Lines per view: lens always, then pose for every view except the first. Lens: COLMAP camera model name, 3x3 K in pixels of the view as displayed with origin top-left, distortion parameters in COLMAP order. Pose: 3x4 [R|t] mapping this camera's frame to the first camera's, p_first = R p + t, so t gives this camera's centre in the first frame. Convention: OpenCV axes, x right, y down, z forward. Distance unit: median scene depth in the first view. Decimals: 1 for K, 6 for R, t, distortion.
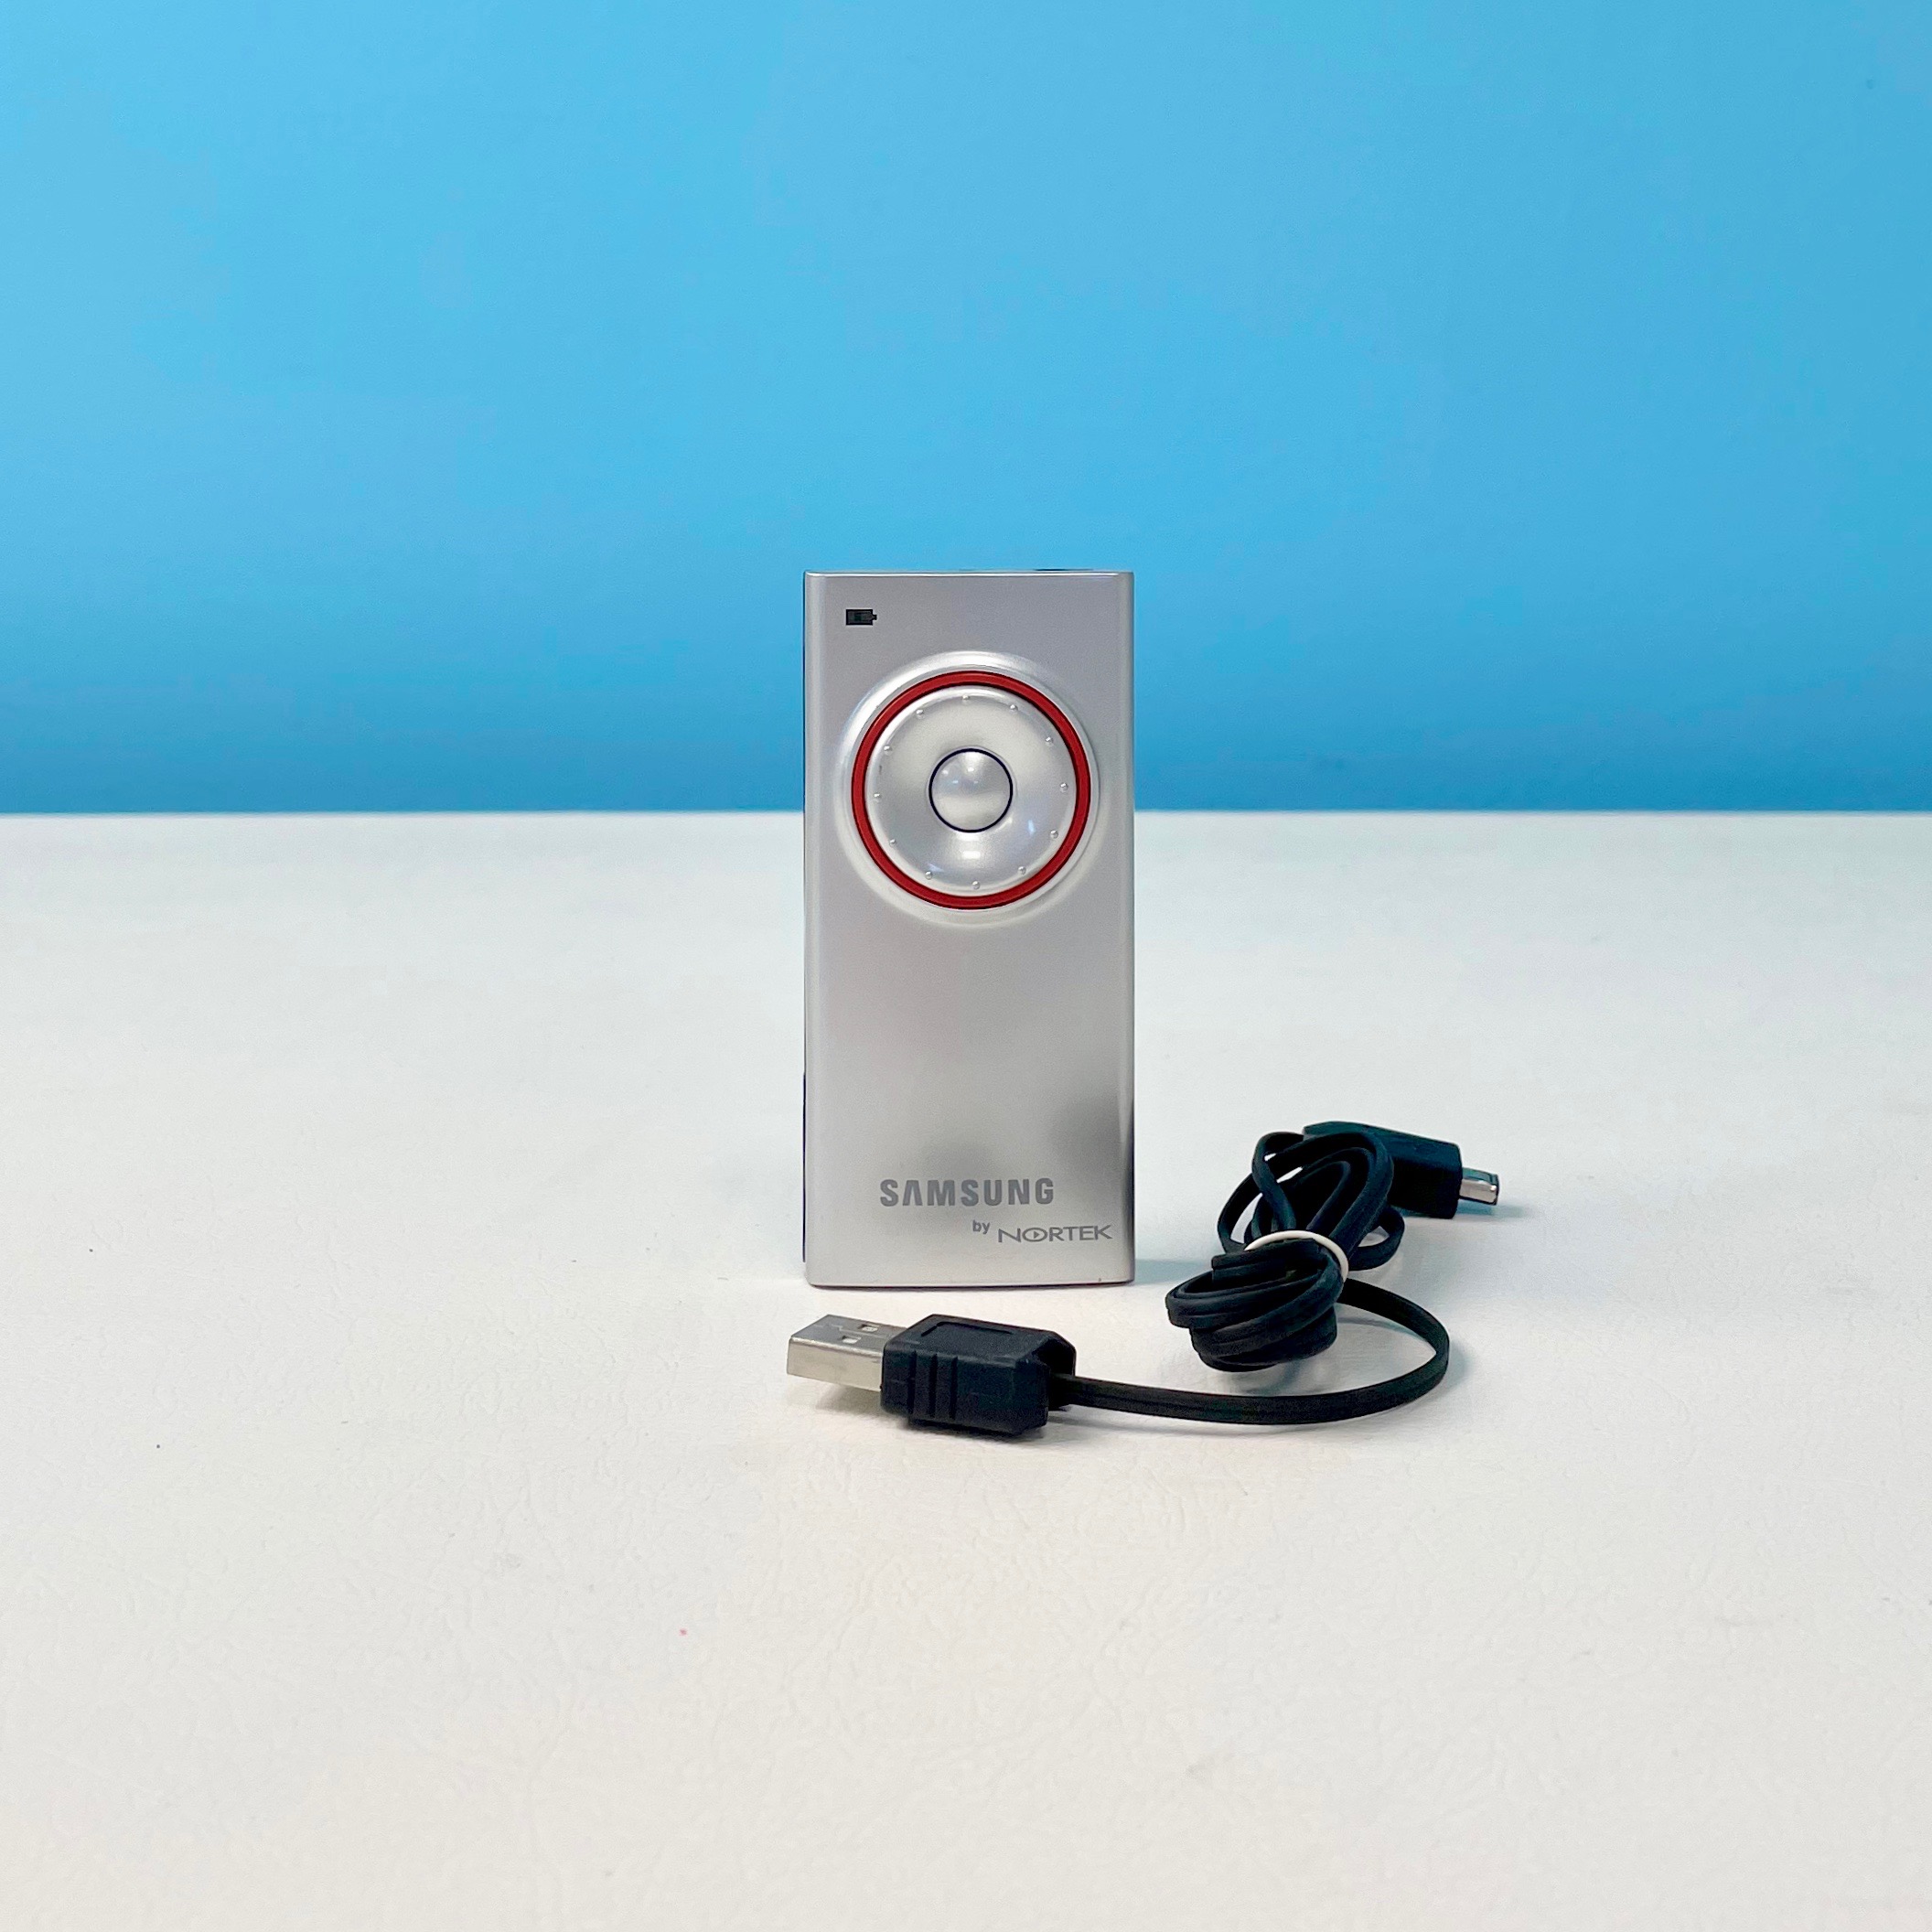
lens RADIAL K [[2774.2, 0, 1013.9], [0, 2774.2, 965.4], [0, 0, 1]] dist [0.037296, -0.006080]
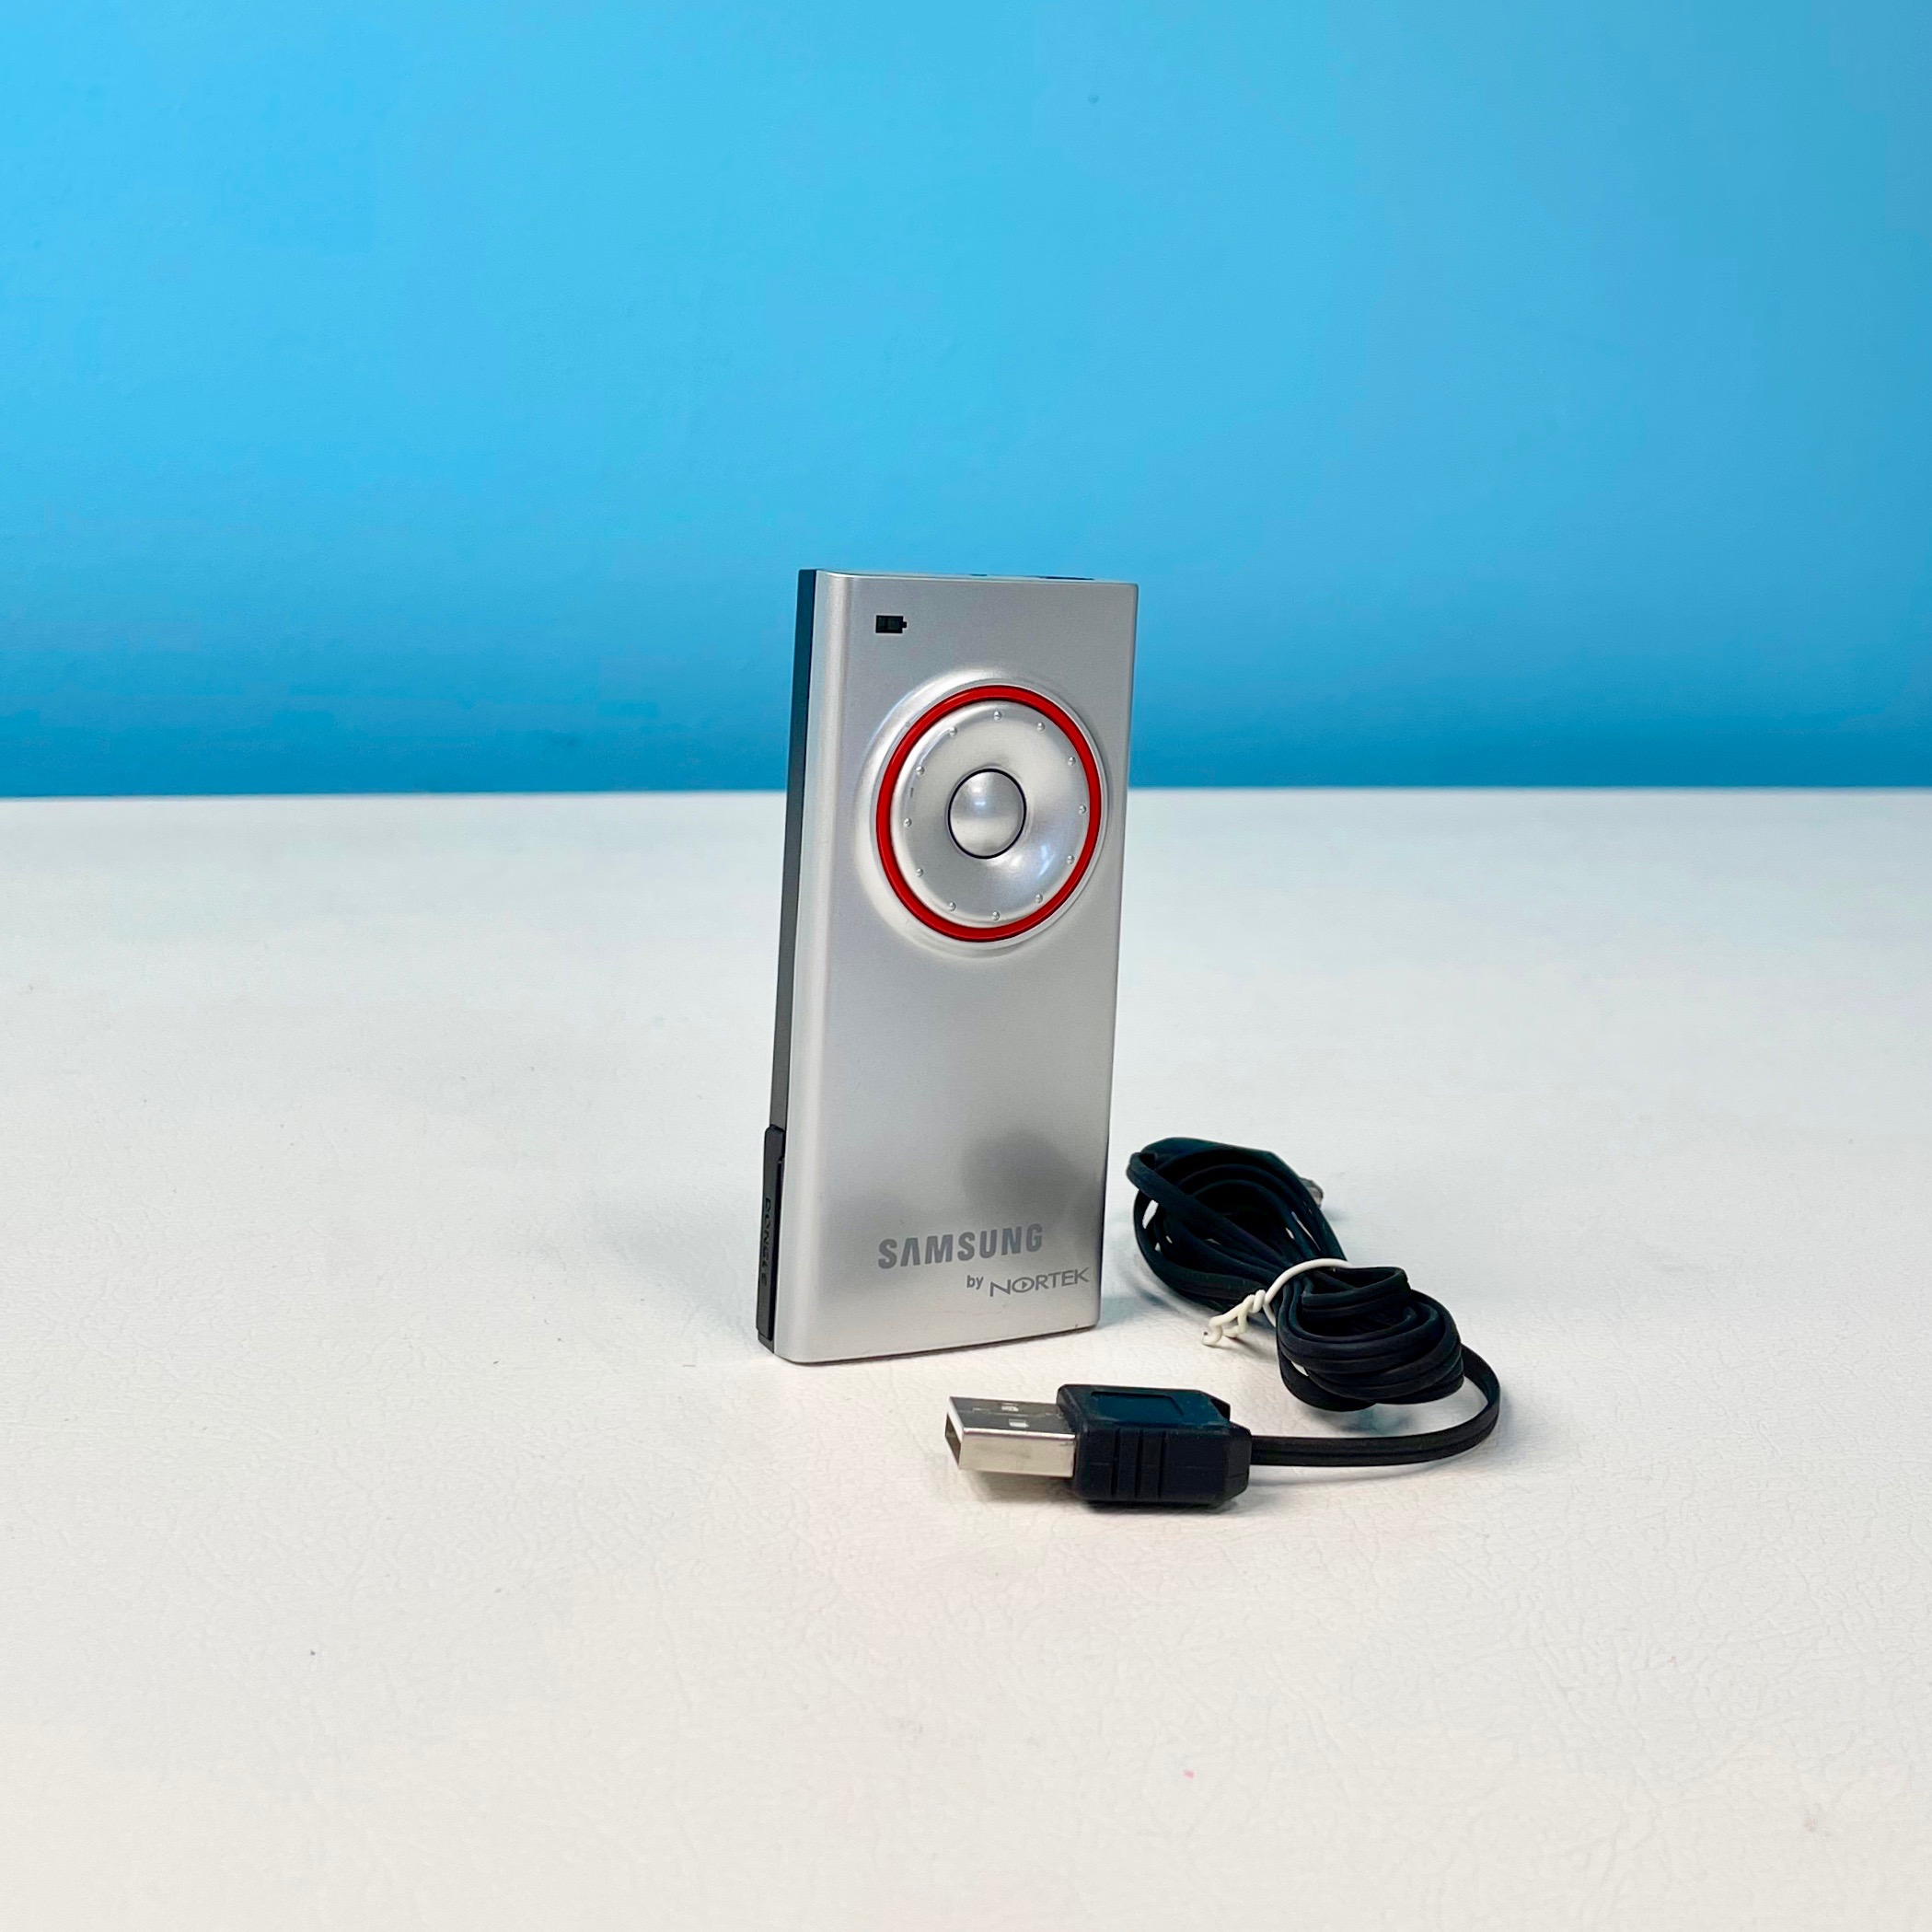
lens RADIAL K [[2774.2, 0, 1013.9], [0, 2774.2, 965.4], [0, 0, 1]] dist [0.037296, -0.006080]
pose [[0.879600, -0.035648, 0.474377, -0.439039], [0.025815, 0.999296, 0.027228, -0.036749], [-0.475013, -0.011704, 0.879901, 0.177483]]
